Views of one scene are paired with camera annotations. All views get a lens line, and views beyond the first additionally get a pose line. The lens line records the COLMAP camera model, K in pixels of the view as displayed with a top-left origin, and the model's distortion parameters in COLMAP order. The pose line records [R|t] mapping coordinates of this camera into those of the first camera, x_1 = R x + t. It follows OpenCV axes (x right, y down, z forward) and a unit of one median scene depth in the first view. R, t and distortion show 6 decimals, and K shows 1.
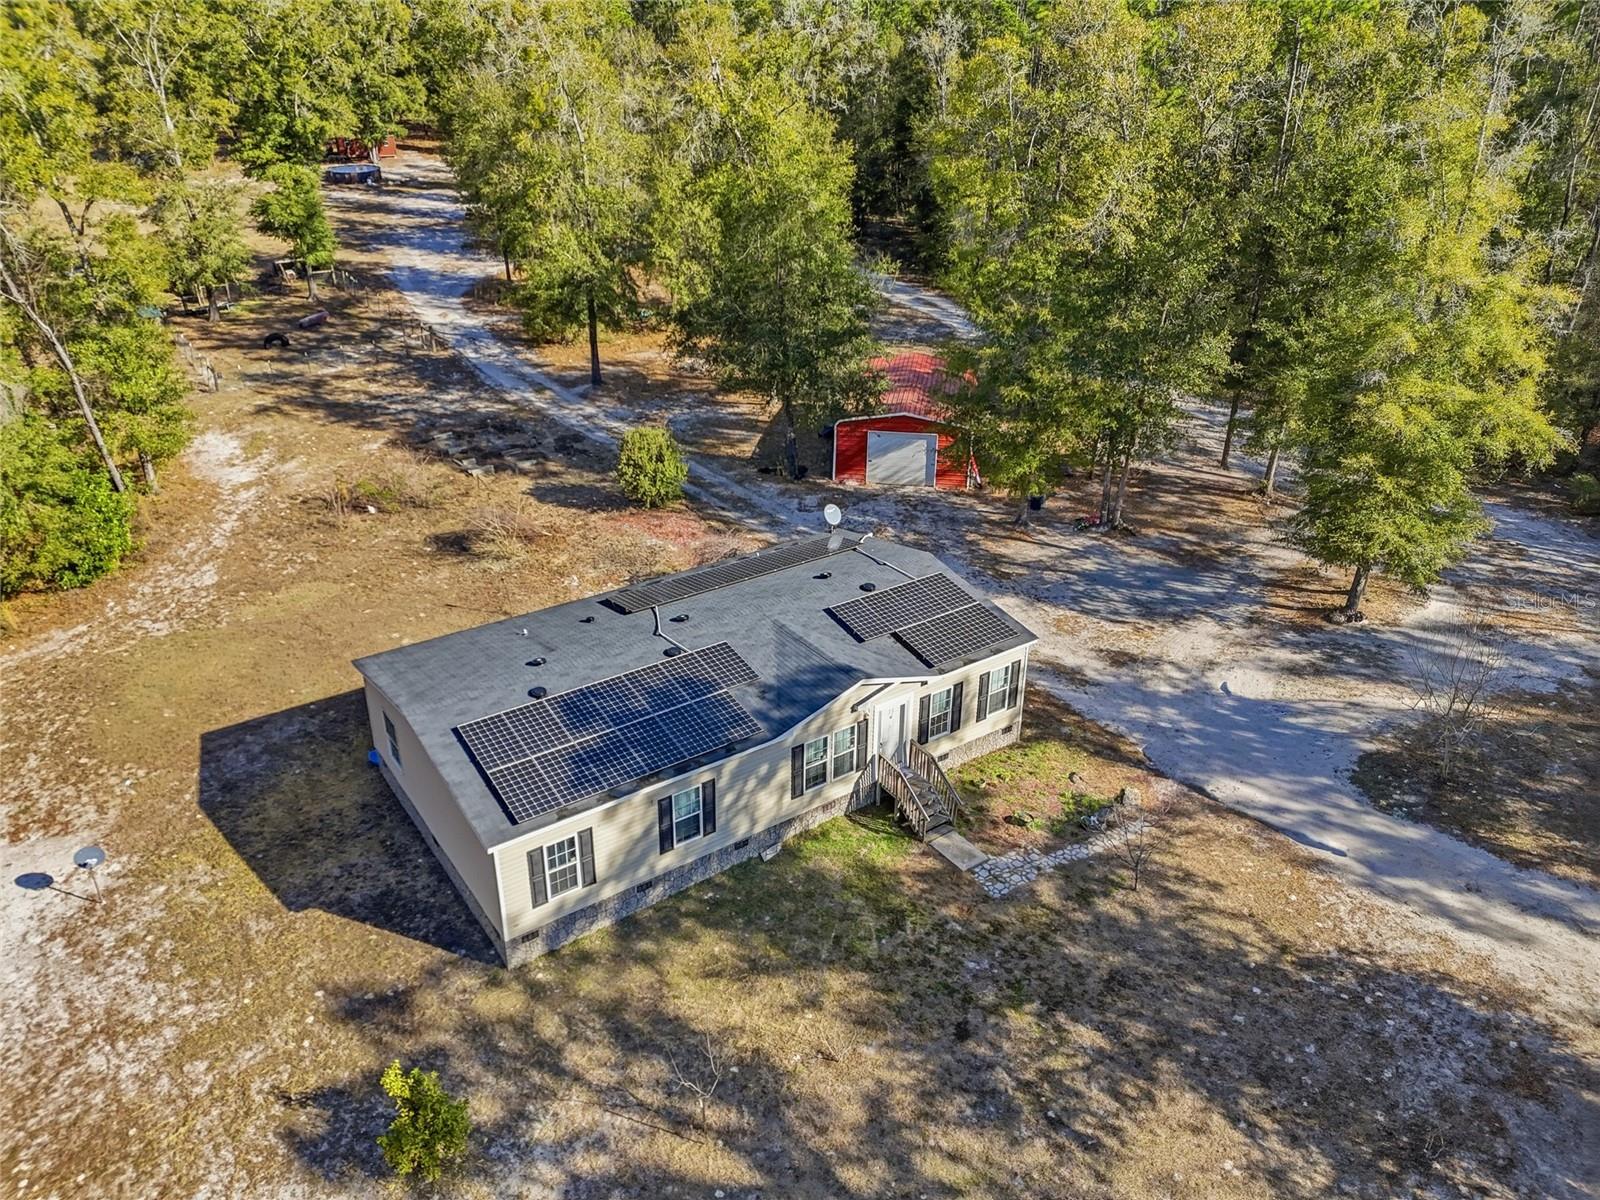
lens RADIAL K [[1170.6, 0, 796.0], [0, 1170.6, 601.8], [0, 0, 1]] dist [0.048228, -0.009234]
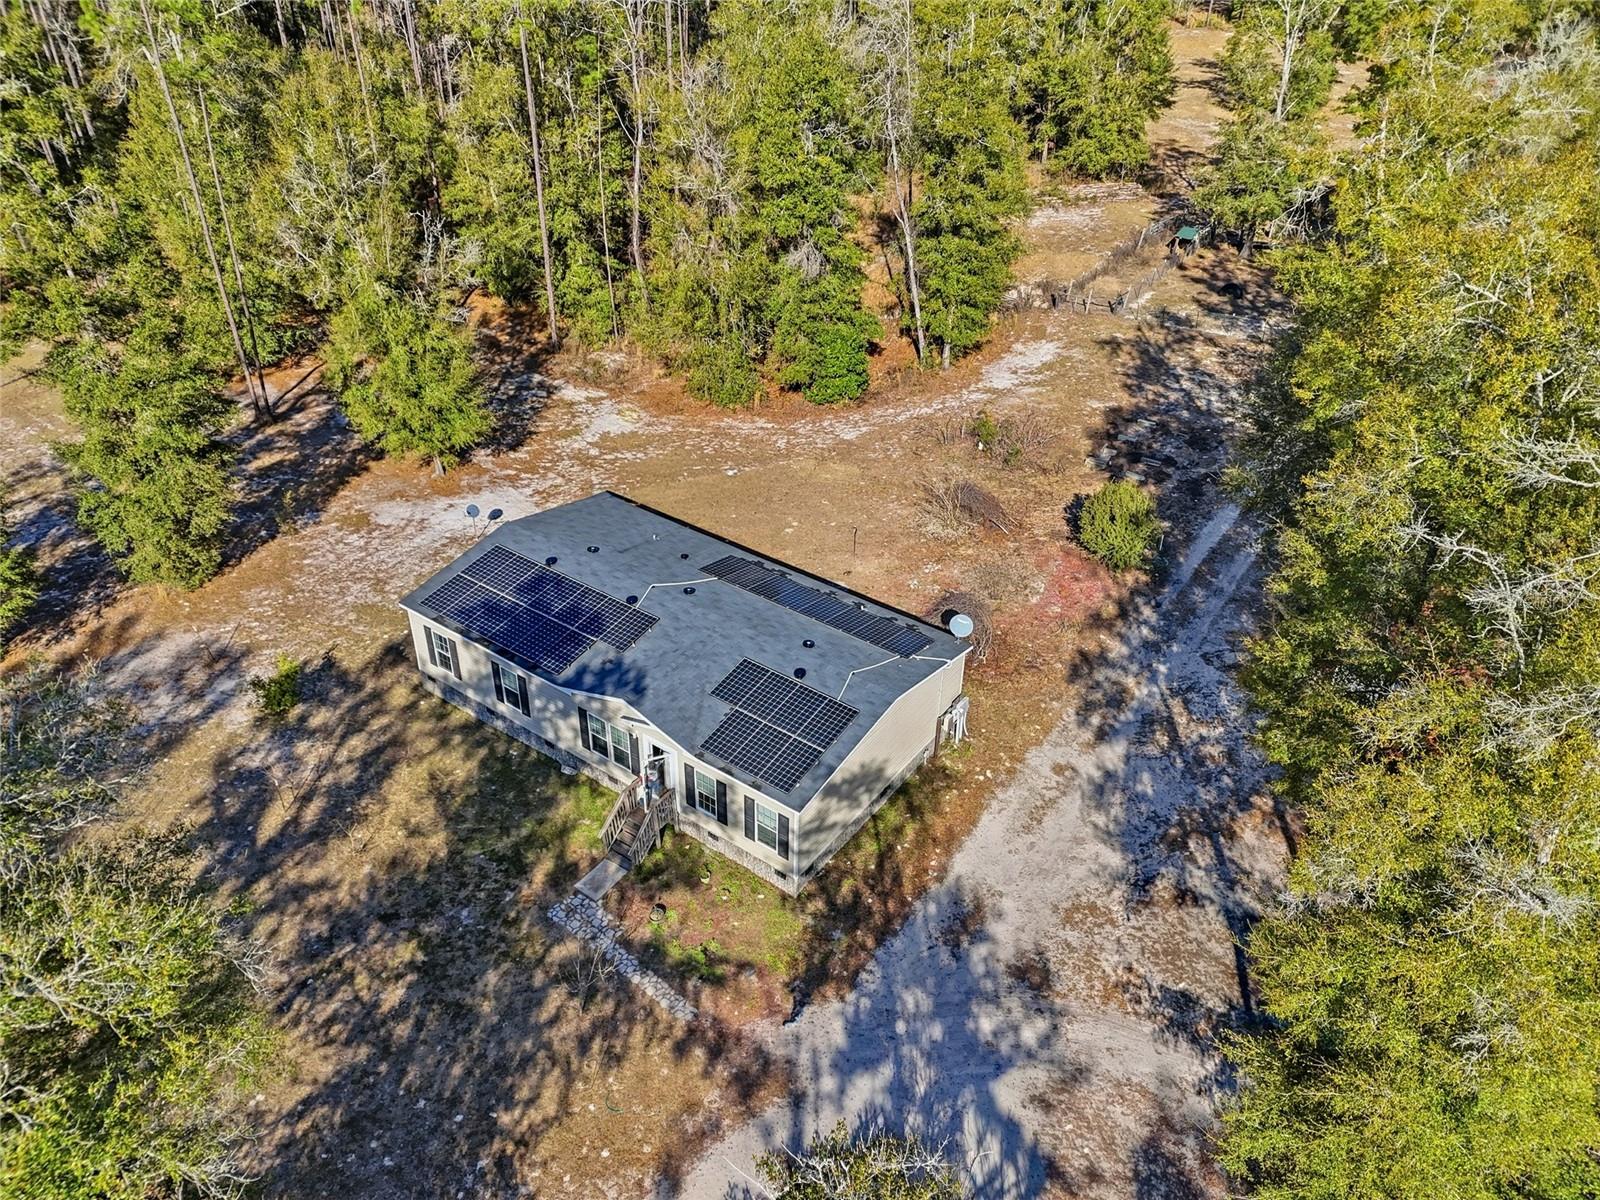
lens RADIAL K [[1170.6, 0, 796.0], [0, 1170.6, 601.8], [0, 0, 1]] dist [0.048228, -0.009234]
pose [[0.324461, 0.524479, -0.787176, 0.990371], [-0.441766, 0.819886, 0.364184, -0.516822], [0.836402, 0.229584, 0.497718, 0.576662]]
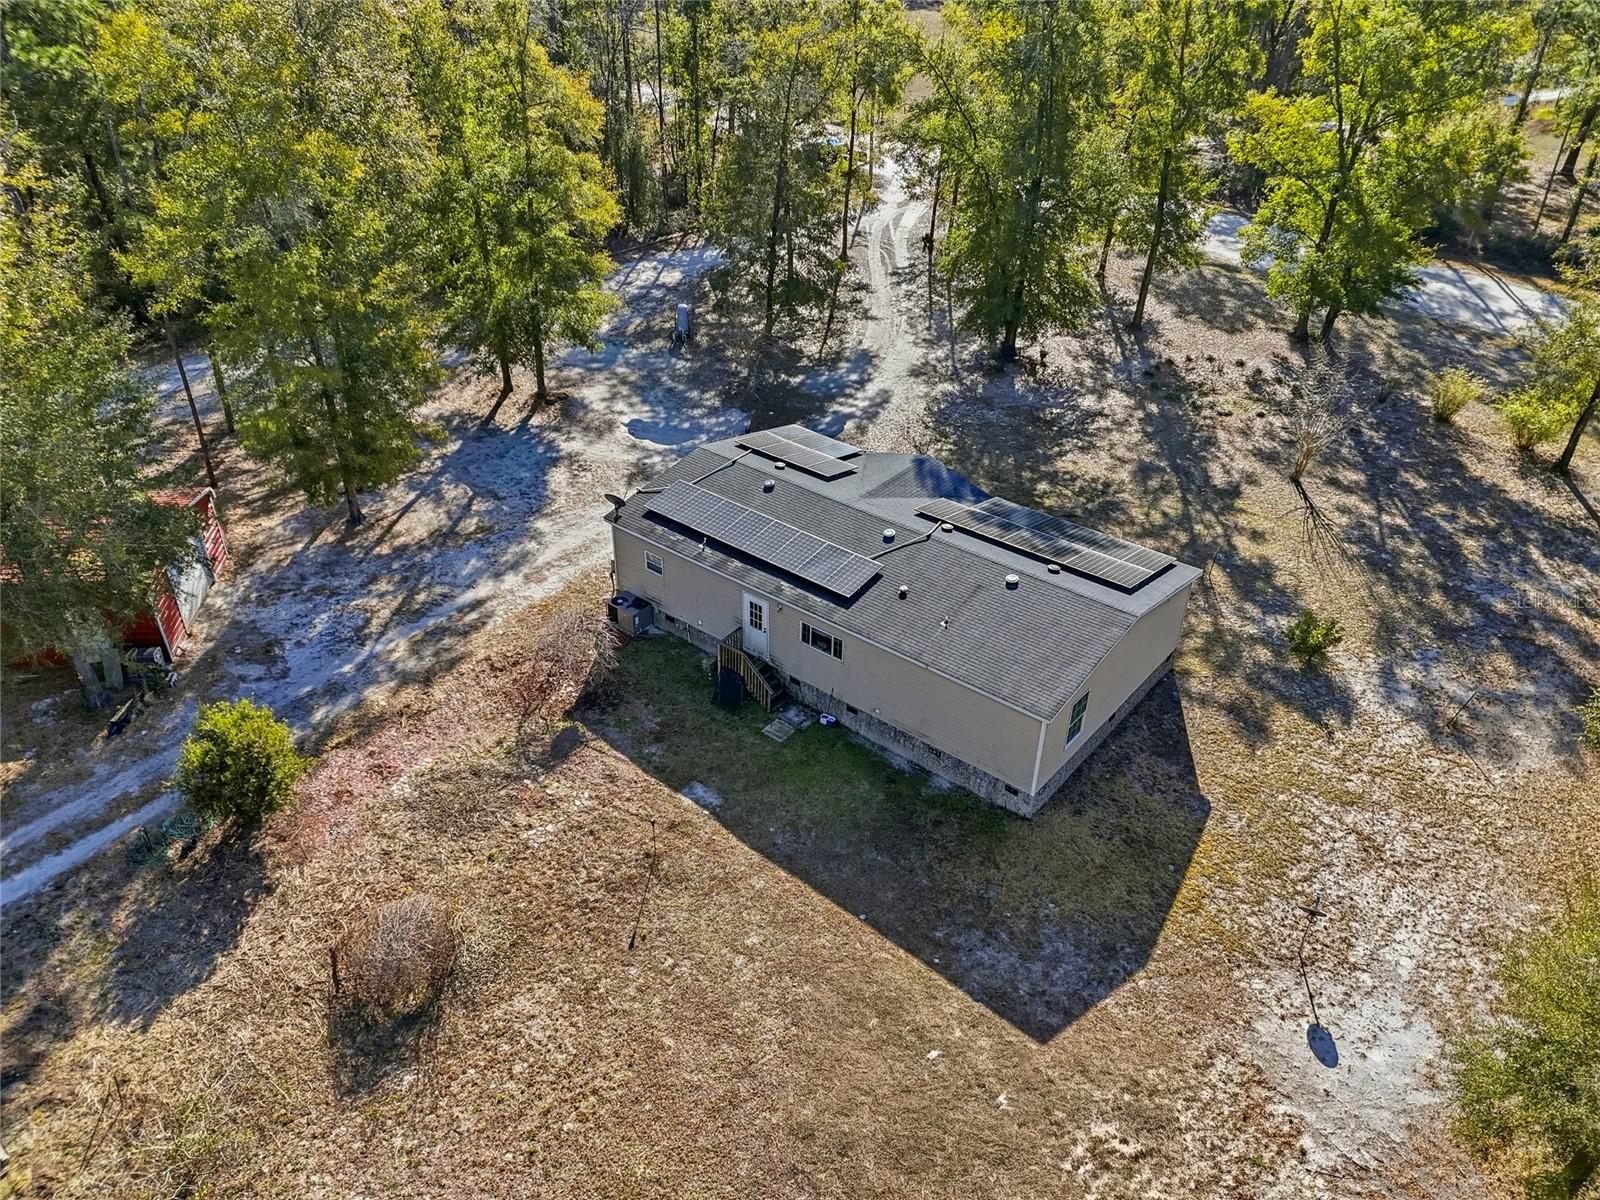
lens RADIAL K [[1170.6, 0, 796.0], [0, 1170.6, 601.8], [0, 0, 1]] dist [0.048228, -0.009234]
pose [[-0.277925, -0.533093, 0.799105, -1.131508], [0.419016, 0.681288, 0.600227, -0.731878], [-0.864397, 0.501656, 0.034027, 1.221167]]
